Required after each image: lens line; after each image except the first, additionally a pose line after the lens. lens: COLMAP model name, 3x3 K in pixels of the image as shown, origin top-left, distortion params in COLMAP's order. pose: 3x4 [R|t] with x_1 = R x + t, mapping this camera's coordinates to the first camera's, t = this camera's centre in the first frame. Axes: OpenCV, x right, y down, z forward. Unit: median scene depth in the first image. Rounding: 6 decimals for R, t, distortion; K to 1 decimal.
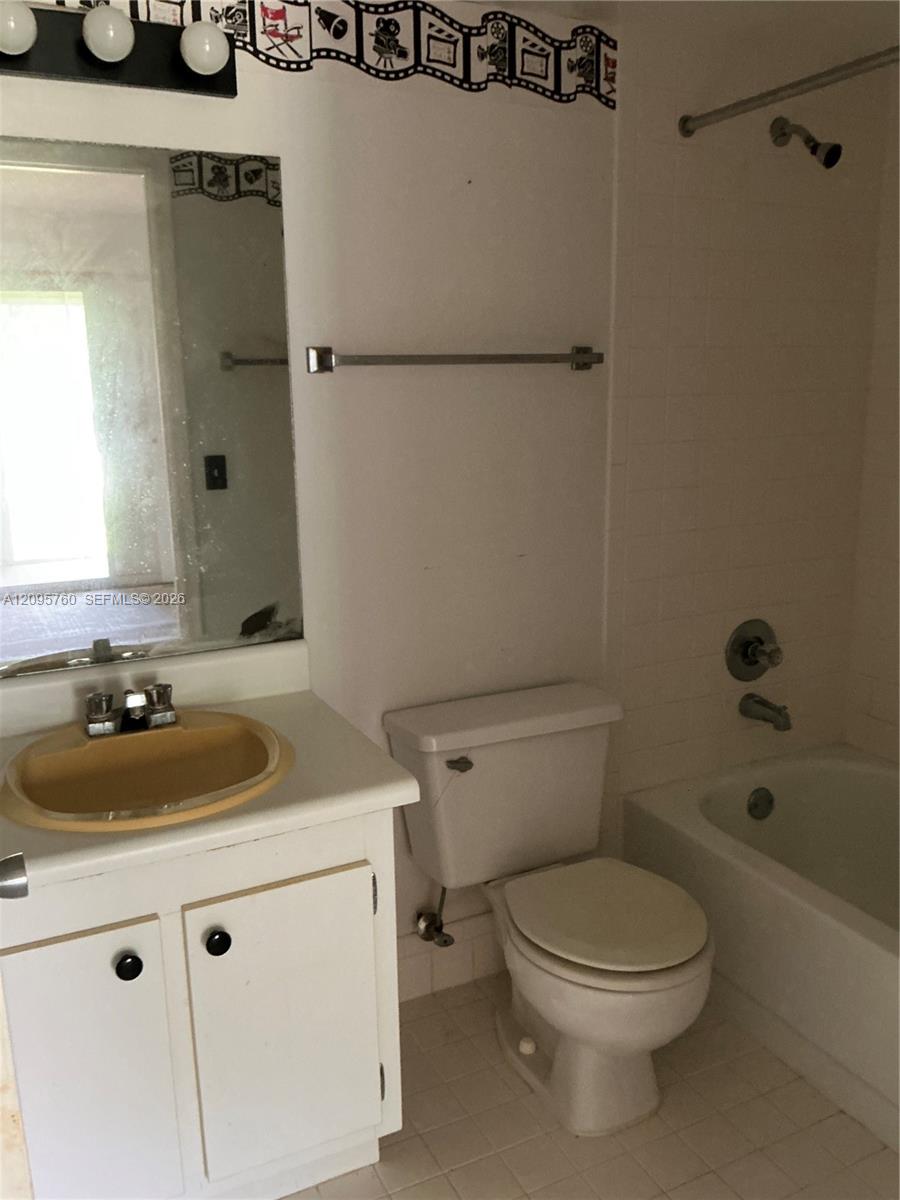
lens RADIAL K [[995.0, 0, 450.9], [0, 995.0, 598.1], [0, 0, 1]] dist [0.116445, -0.221218]
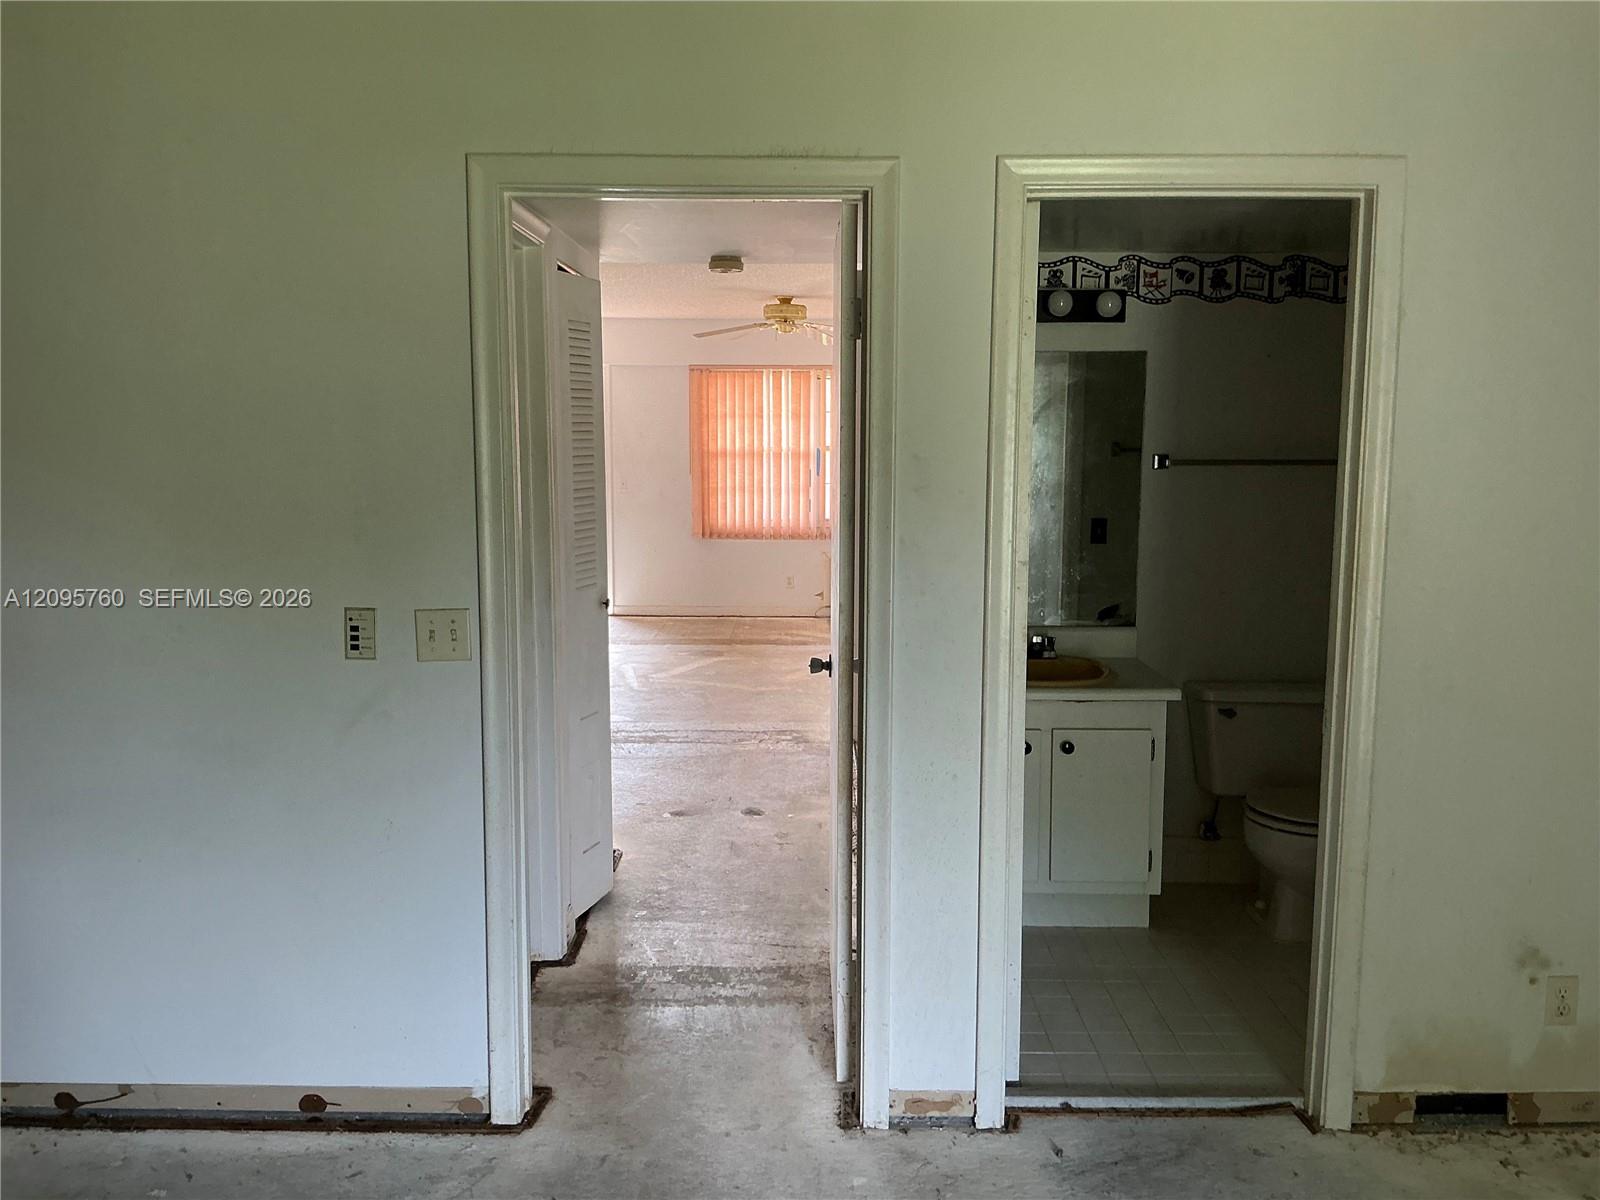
lens RADIAL K [[1326.7, 0, 796.5], [0, 1326.7, 600.0], [0, 0, 1]] dist [0.116445, -0.221218]
pose [[0.892526, 0.073776, -0.444920, 0.356902], [-0.112399, 0.991788, -0.061021, 0.210244], [0.436765, 0.104472, 0.893489, -1.316240]]
